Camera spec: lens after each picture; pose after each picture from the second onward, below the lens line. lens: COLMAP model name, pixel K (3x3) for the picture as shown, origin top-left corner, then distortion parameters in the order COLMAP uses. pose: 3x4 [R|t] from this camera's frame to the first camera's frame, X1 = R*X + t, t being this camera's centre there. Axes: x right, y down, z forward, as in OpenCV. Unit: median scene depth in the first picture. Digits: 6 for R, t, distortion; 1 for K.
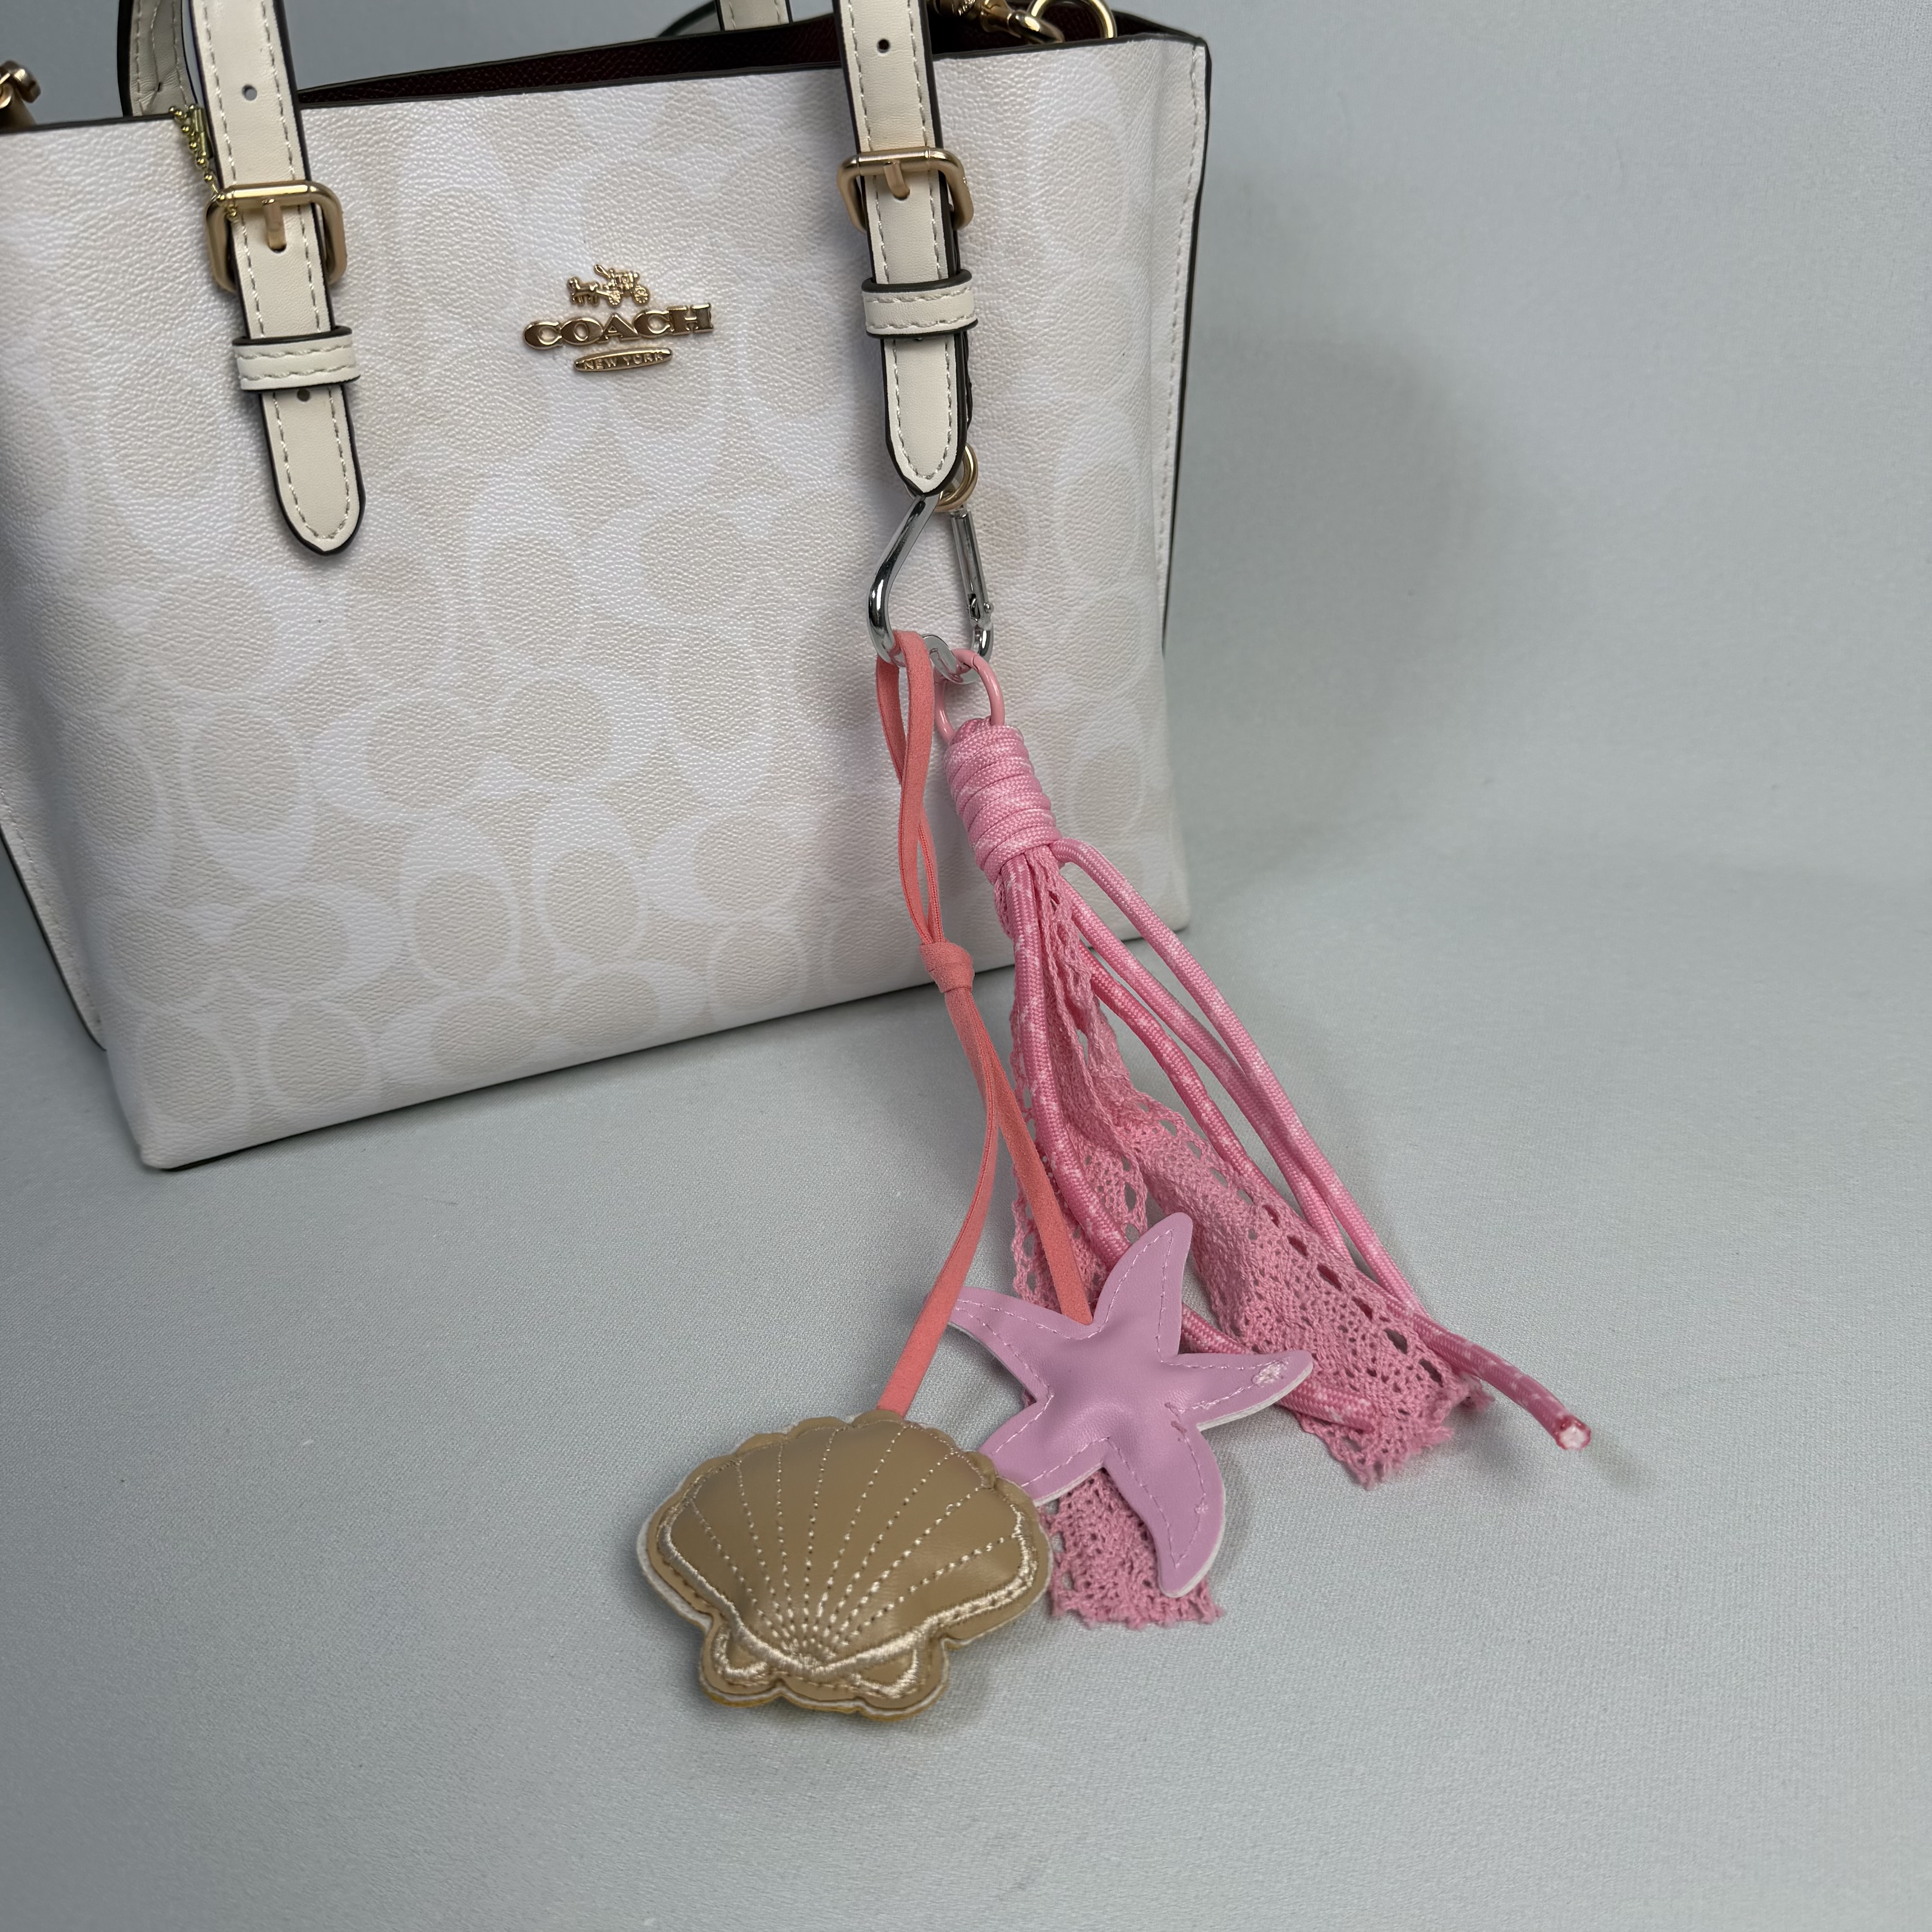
lens RADIAL K [[1801.3, 0, 952.0], [0, 1801.3, 971.2], [0, 0, 1]] dist [-0.013030, 0.000000]
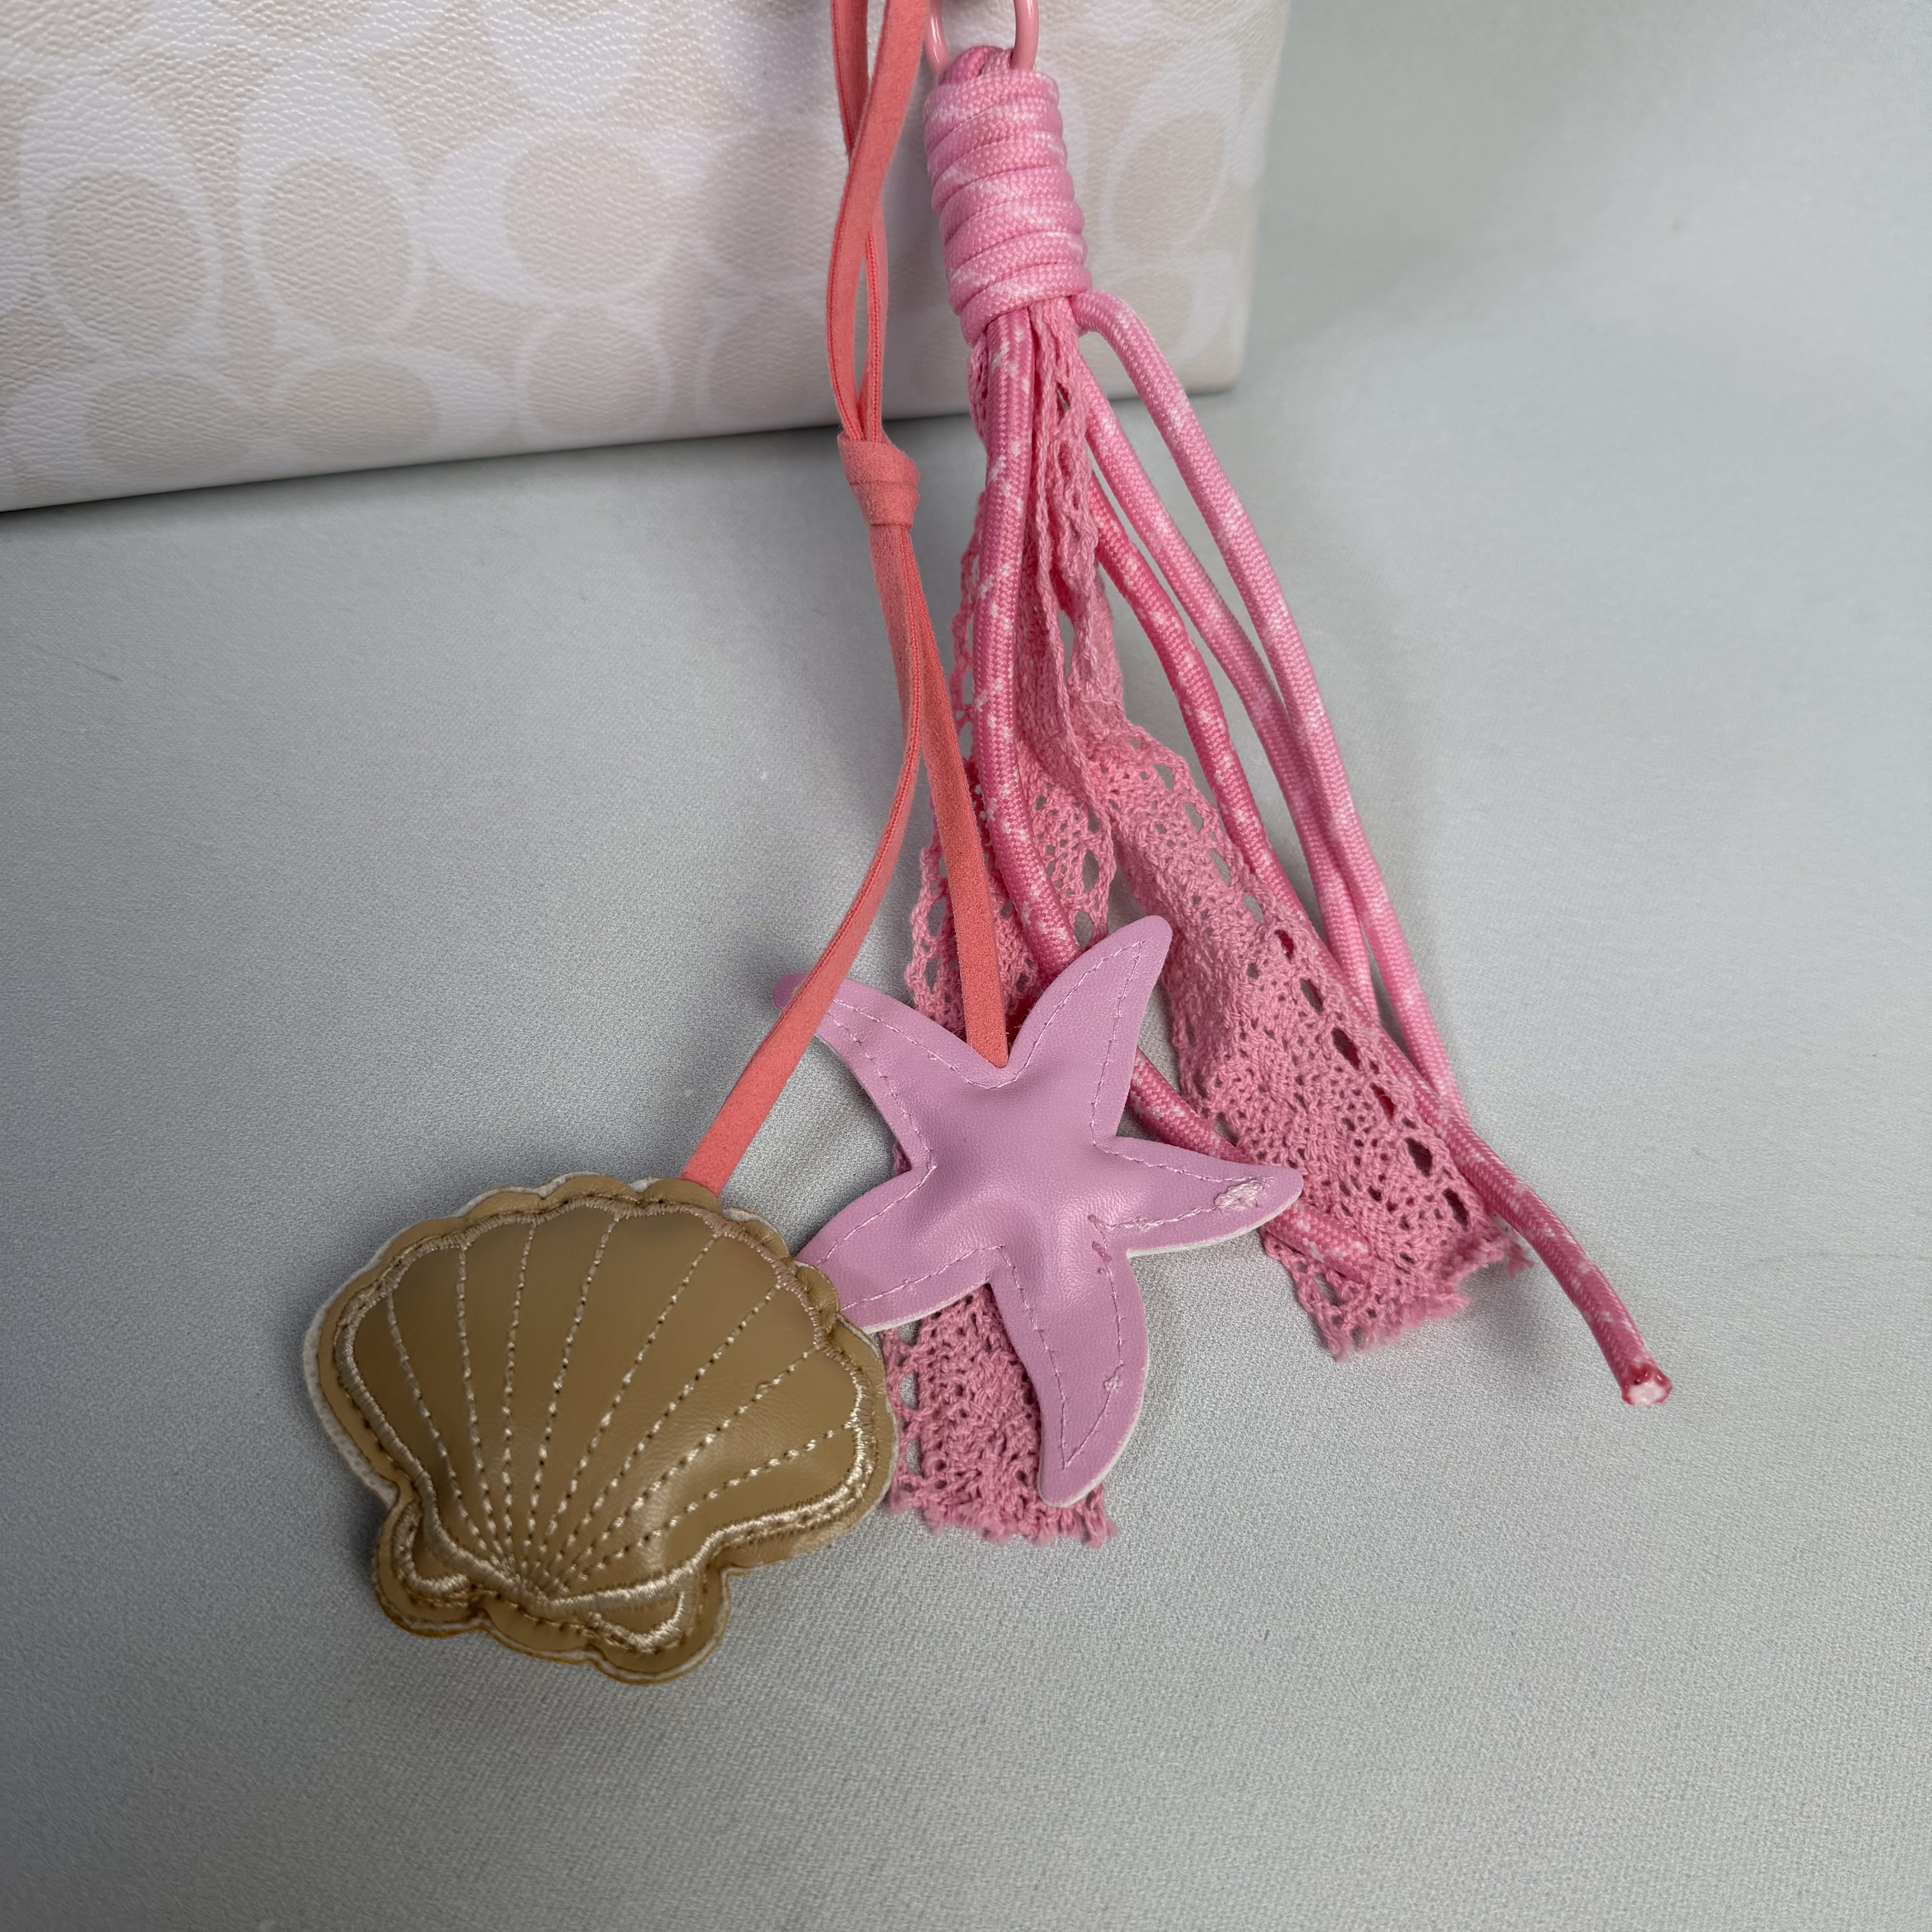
lens RADIAL K [[1856.2, 0, 957.5], [0, 1856.2, 974.0], [0, 0, 1]] dist [-0.029782, 0.000000]
pose [[0.985062, 0.141886, 0.097575, -0.015809], [-0.168833, 0.907284, 0.385137, -0.109990], [-0.033882, -0.395858, 0.917686, 0.349909]]
